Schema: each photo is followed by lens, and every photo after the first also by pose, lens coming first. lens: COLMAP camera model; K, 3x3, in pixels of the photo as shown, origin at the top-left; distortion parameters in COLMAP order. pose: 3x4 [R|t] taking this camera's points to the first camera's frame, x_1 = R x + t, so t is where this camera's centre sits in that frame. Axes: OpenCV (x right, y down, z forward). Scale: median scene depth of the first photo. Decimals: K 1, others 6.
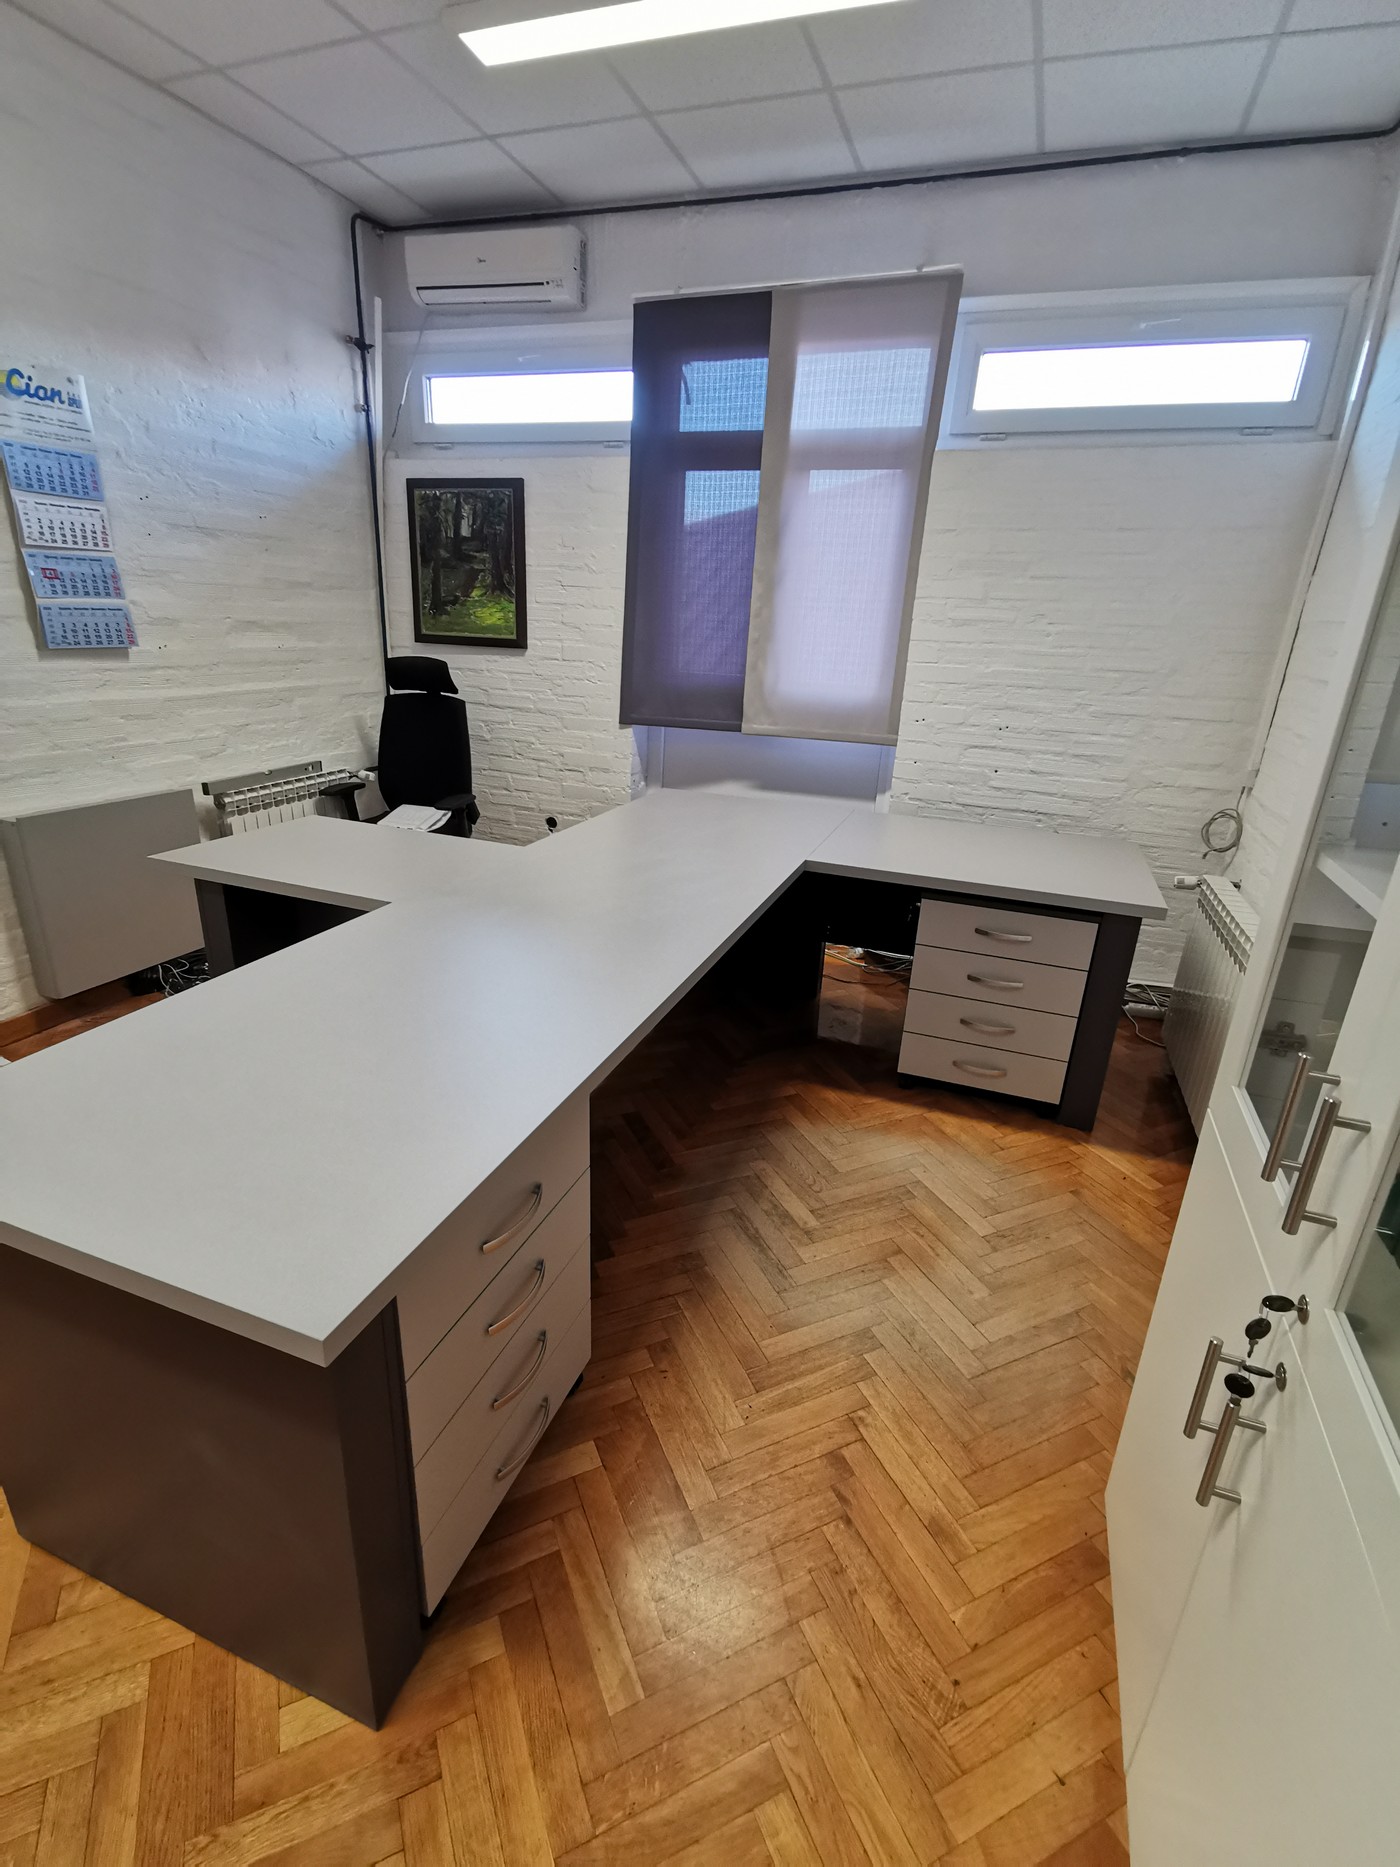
lens RADIAL K [[864.5, 0, 700.0], [0, 864.5, 933.5], [0, 0, 1]] dist [0.023188, -0.008392]
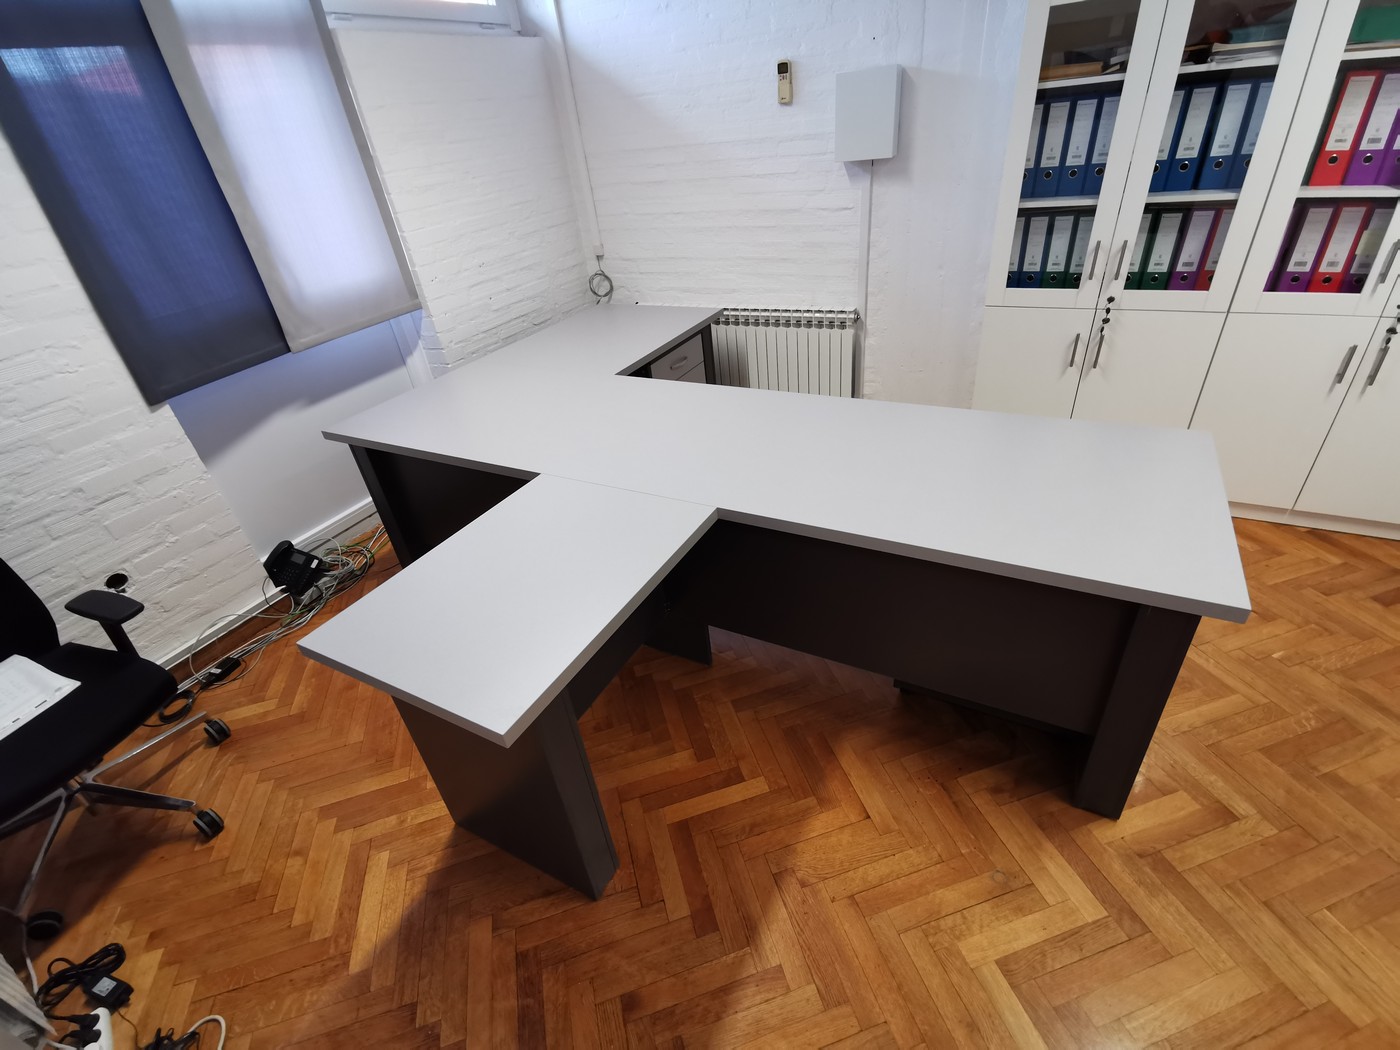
lens RADIAL K [[628.1, 0, 707.1], [0, 628.1, 532.1], [0, 0, 1]] dist [0.019119, -0.014377]
pose [[0.129435, -0.594095, 0.793913, -0.635567], [0.435928, 0.753219, 0.492572, -0.259073], [-0.890625, 0.282332, 0.356475, 0.468123]]
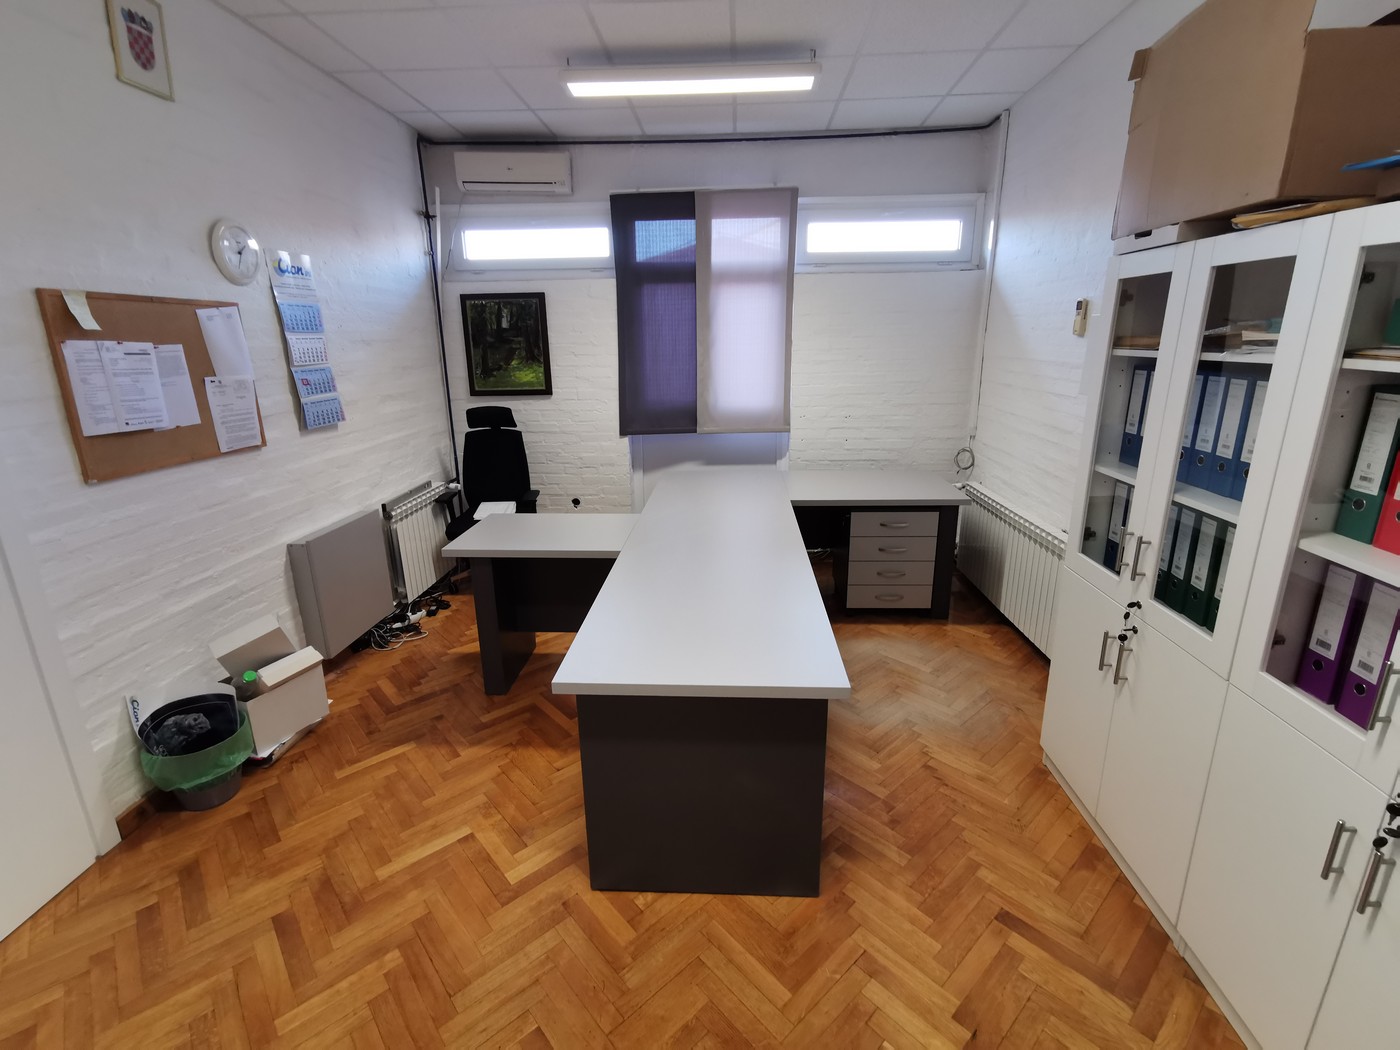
lens RADIAL K [[657.6, 0, 699.6], [0, 657.6, 518.7], [0, 0, 1]] dist [0.021178, -0.000494]
pose [[0.952369, -0.138234, 0.271816, -0.360983], [0.157680, 0.986176, -0.050939, -0.004040], [-0.261017, 0.091373, 0.961000, -0.235411]]
